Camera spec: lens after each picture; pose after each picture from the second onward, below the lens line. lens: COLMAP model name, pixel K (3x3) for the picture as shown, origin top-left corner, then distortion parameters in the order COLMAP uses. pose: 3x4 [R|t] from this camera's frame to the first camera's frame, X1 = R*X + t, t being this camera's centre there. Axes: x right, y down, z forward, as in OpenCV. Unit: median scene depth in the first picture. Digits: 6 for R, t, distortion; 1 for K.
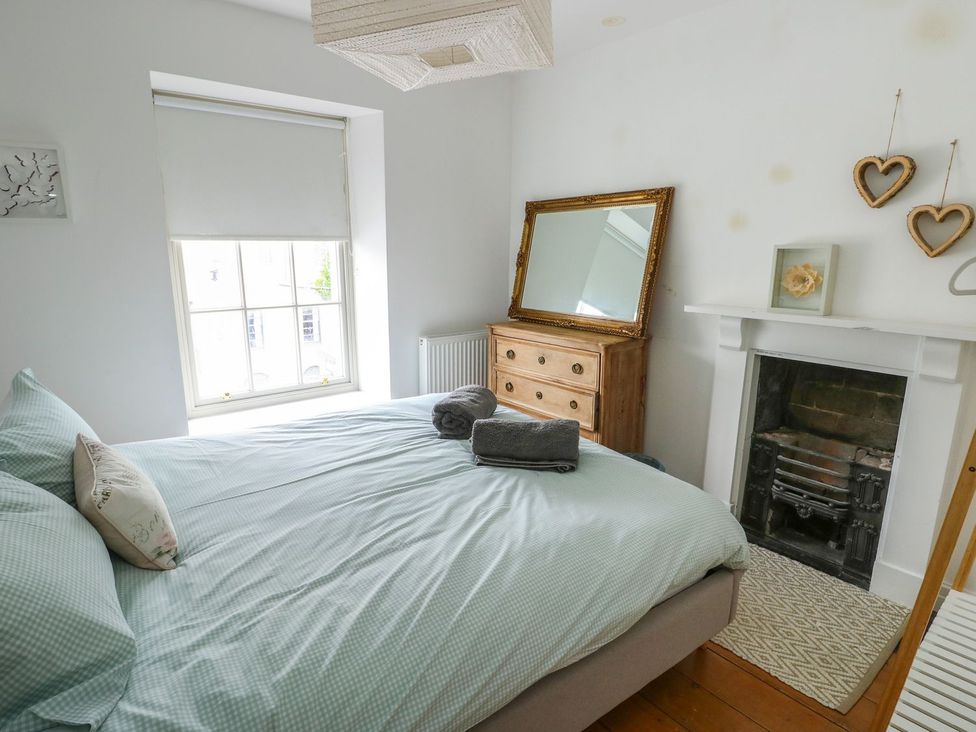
lens RADIAL K [[557.9, 0, 488.0], [0, 557.9, 366.0], [0, 0, 1]] dist [-0.000945, 0.000208]
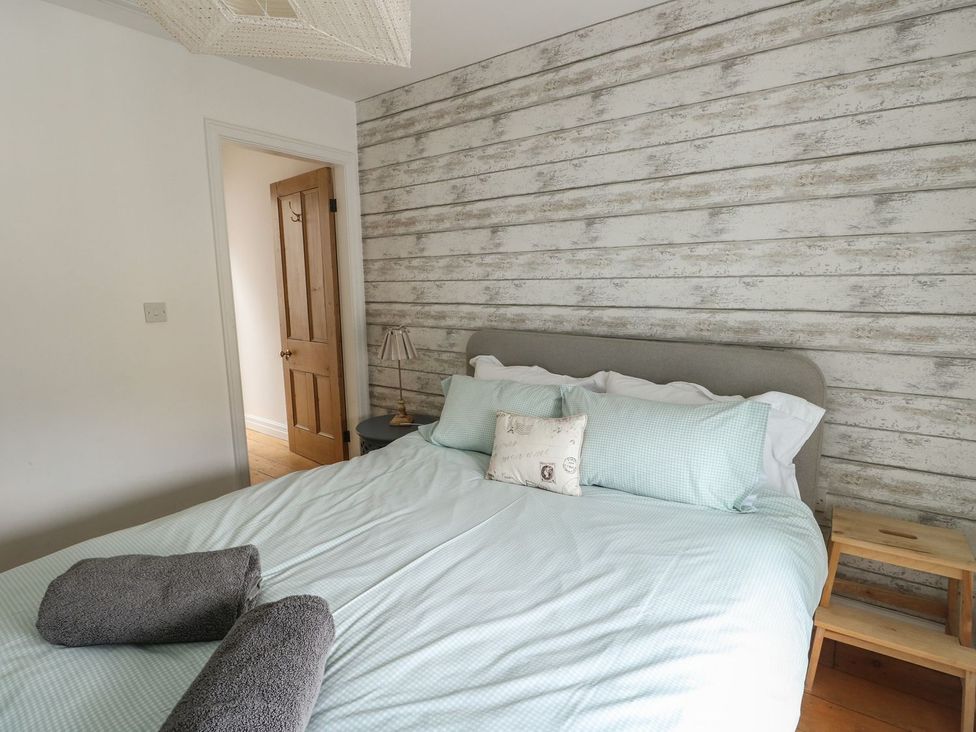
lens RADIAL K [[557.9, 0, 488.0], [0, 557.9, 366.0], [0, 0, 1]] dist [-0.000945, 0.000208]
pose [[-0.964096, 0.053582, -0.260093, -0.167158], [-0.047005, 0.929533, 0.365730, -0.442017], [0.261361, 0.364824, -0.893640, 2.040300]]
